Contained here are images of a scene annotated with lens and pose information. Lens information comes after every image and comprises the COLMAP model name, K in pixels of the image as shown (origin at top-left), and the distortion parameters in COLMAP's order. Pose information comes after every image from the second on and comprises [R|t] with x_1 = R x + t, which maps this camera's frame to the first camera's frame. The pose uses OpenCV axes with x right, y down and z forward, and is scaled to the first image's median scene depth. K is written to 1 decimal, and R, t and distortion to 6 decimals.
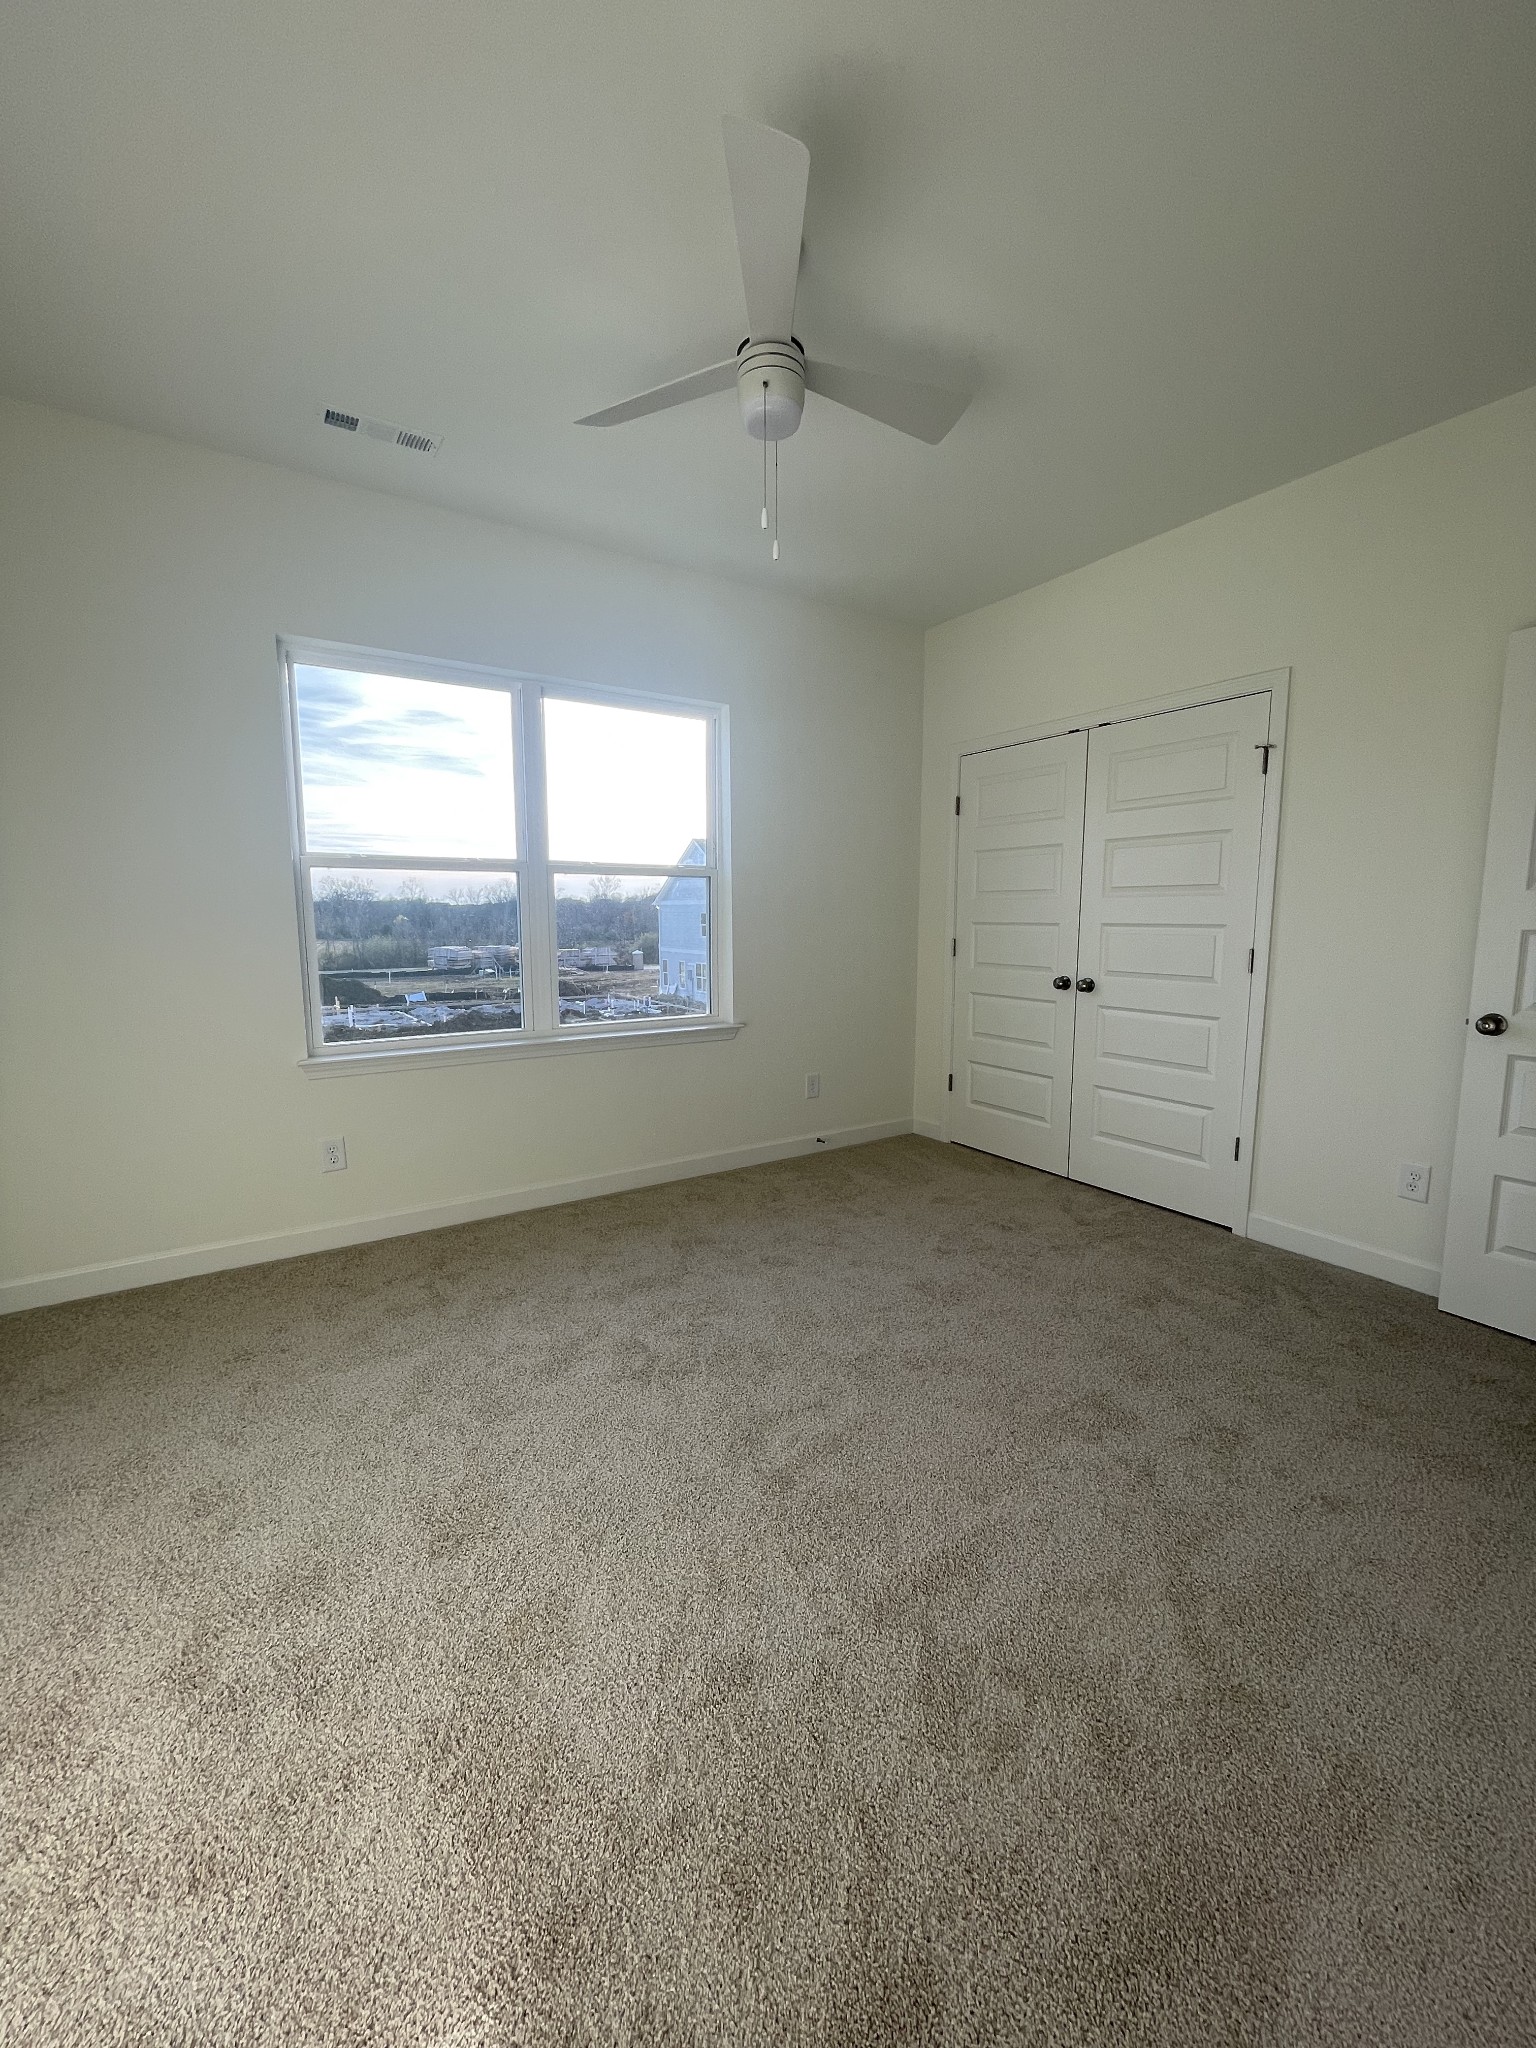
lens RADIAL K [[835.3, 0, 768.9], [0, 835.3, 1030.3], [0, 0, 1]] dist [0.003488, -0.000052]
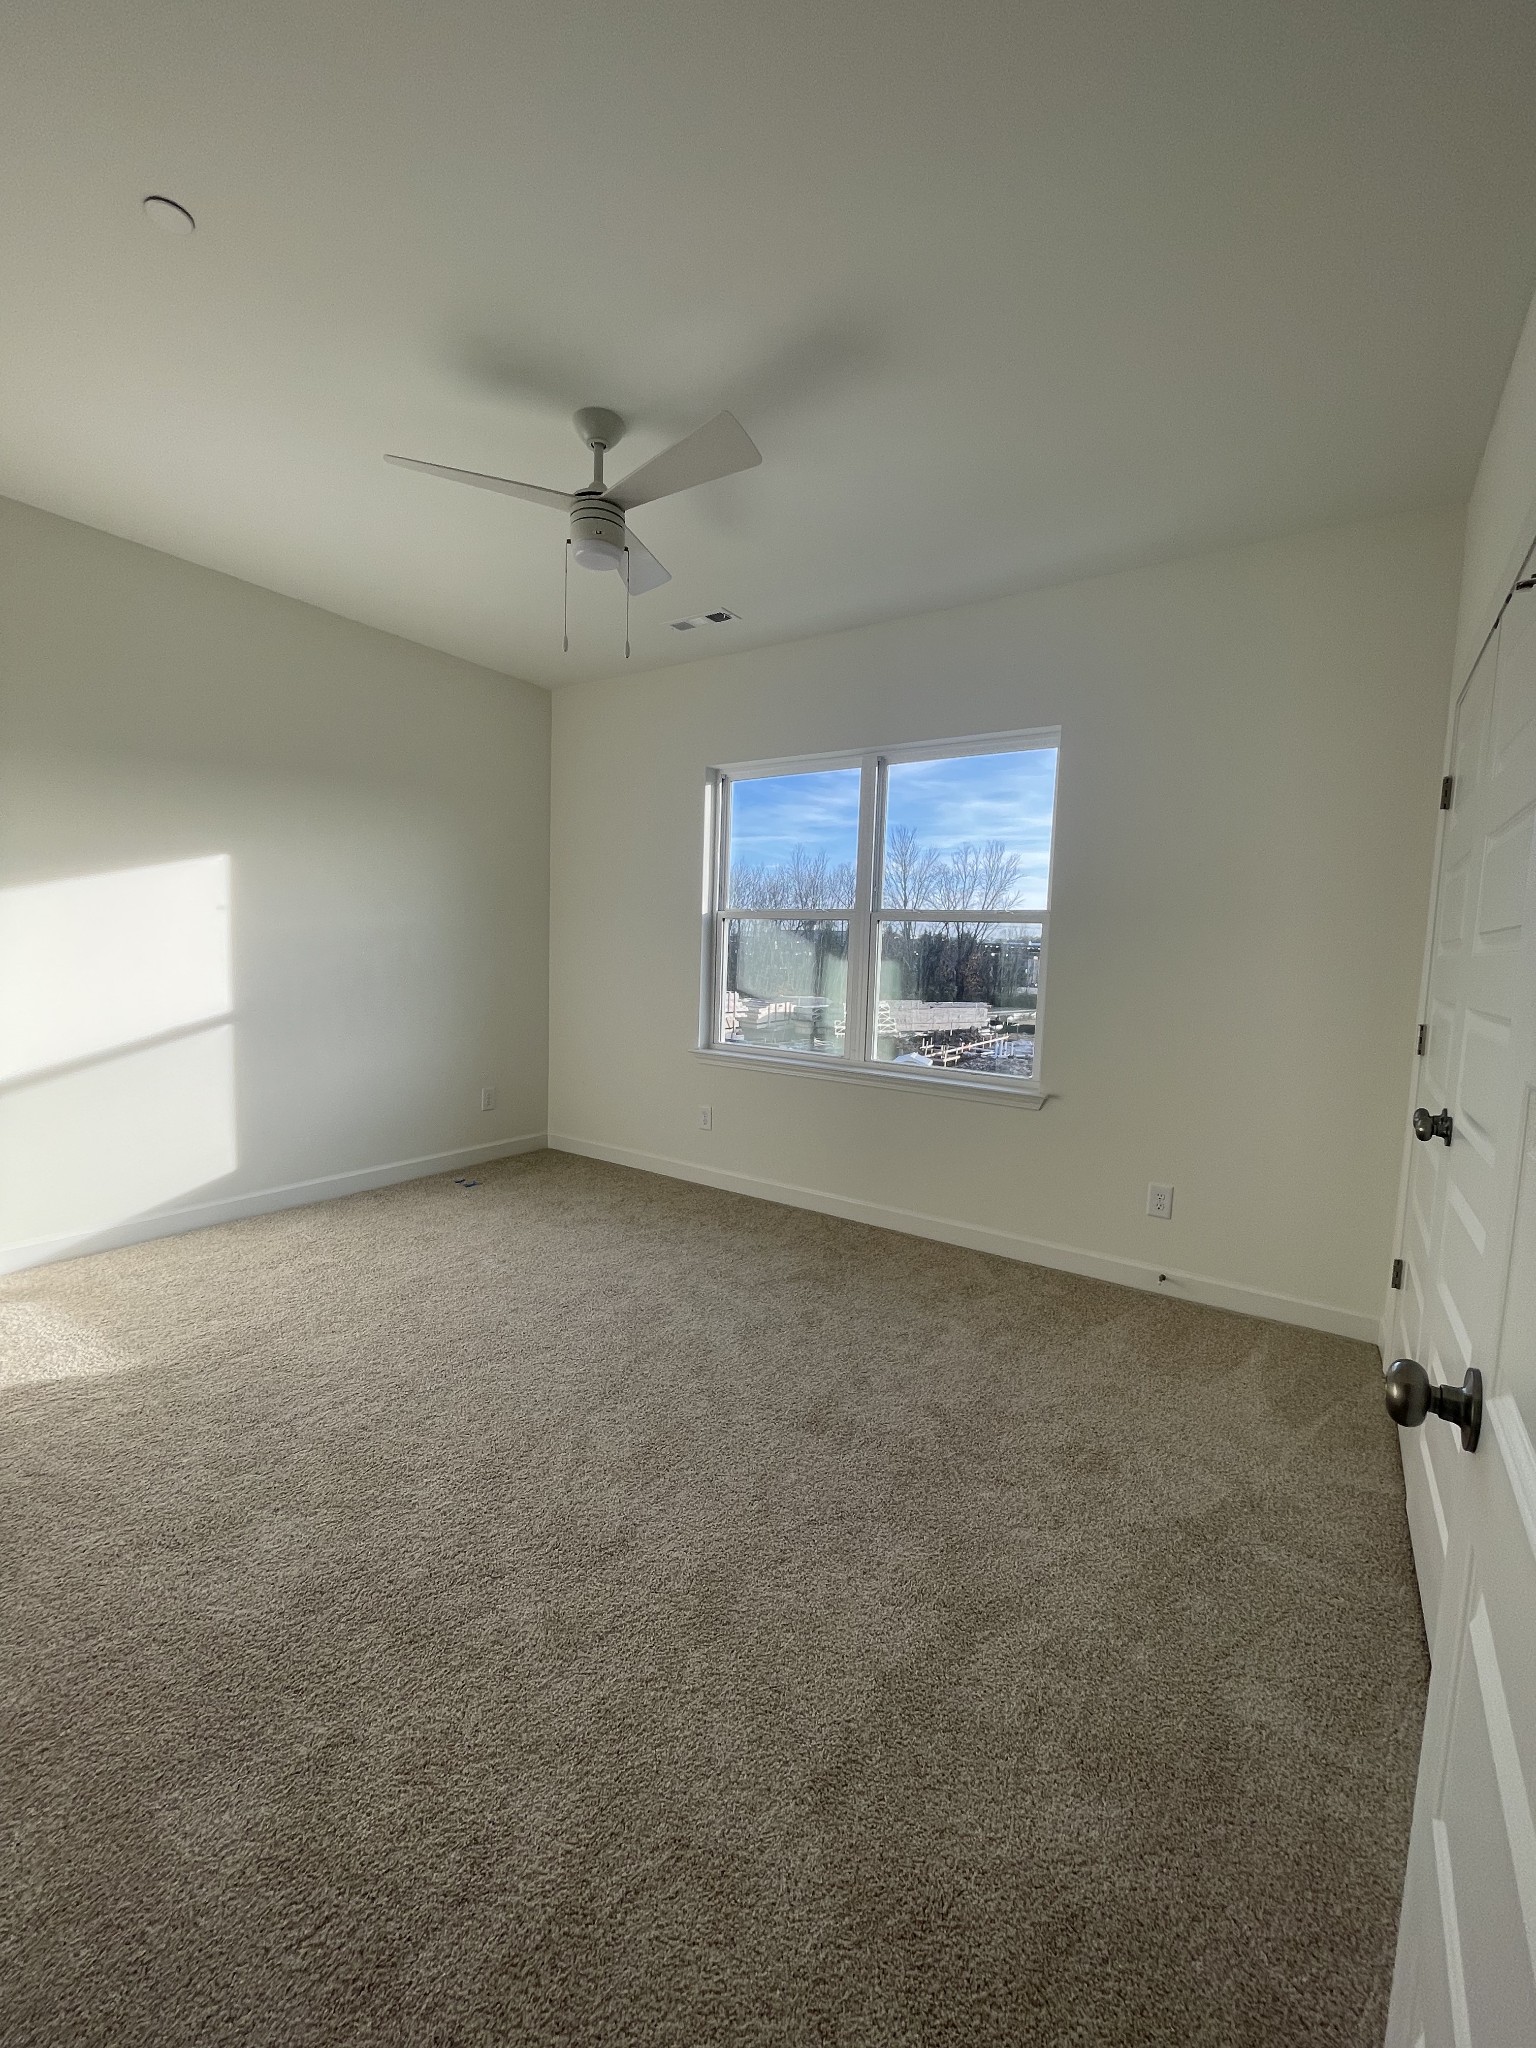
lens RADIAL K [[835.3, 0, 768.1], [0, 835.3, 1016.0], [0, 0, 1]] dist [0.003488, -0.000052]
pose [[0.384813, 0.090827, -0.918515, 0.740468], [-0.168845, 0.985281, 0.026692, -0.070206], [0.907420, 0.144815, 0.394484, 0.473411]]
